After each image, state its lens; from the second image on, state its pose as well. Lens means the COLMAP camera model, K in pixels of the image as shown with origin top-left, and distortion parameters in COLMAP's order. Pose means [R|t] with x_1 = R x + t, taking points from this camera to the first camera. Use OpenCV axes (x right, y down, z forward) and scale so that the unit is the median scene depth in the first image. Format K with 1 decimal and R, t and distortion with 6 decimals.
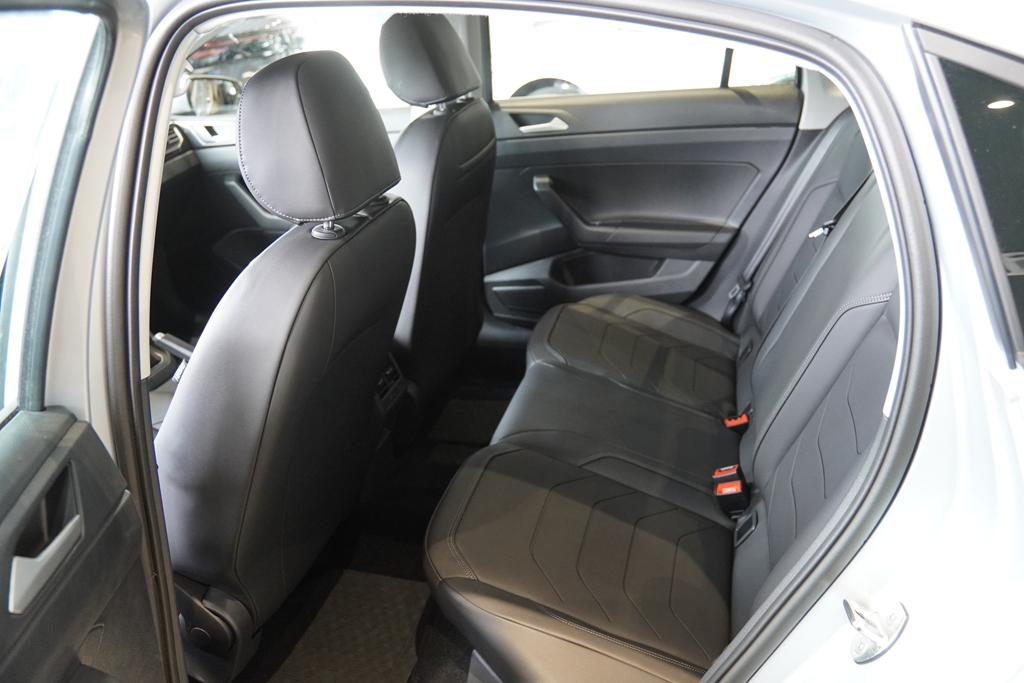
lens RADIAL K [[760.7, 0, 512.0], [0, 760.7, 341.5], [0, 0, 1]] dist [-0.079385, 0.000116]
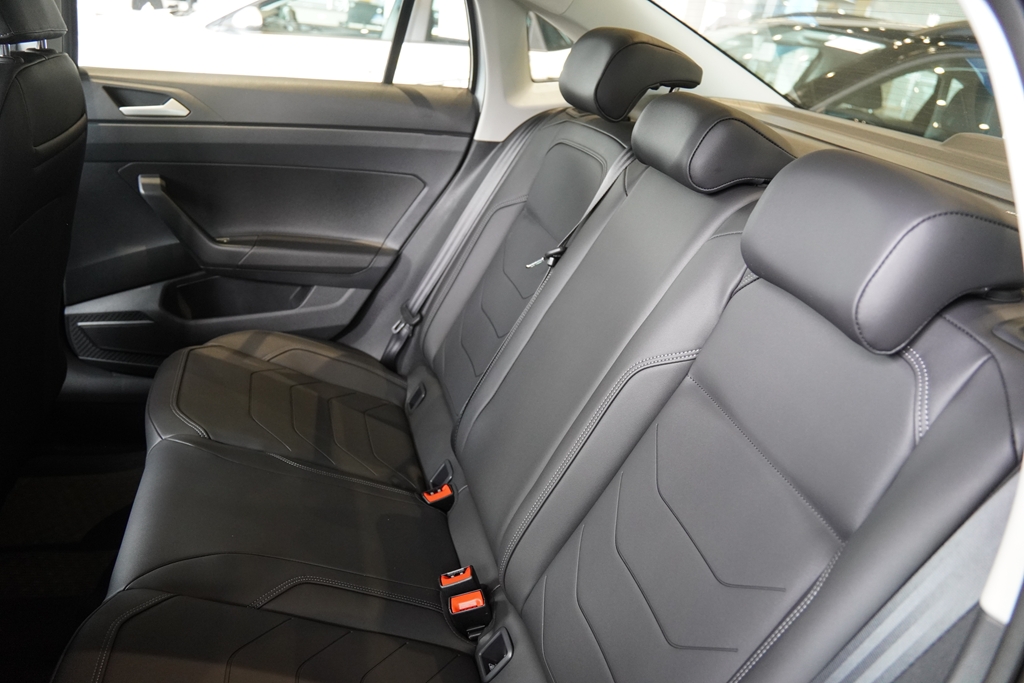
lens RADIAL K [[766.0, 0, 512.0], [0, 766.0, 341.5], [0, 0, 1]] dist [-0.147625, 0.108396]
pose [[0.861132, -0.027220, 0.507653, -0.030150], [0.037010, 0.999273, -0.009199, -0.035486], [-0.507033, 0.026710, 0.861513, 0.200630]]
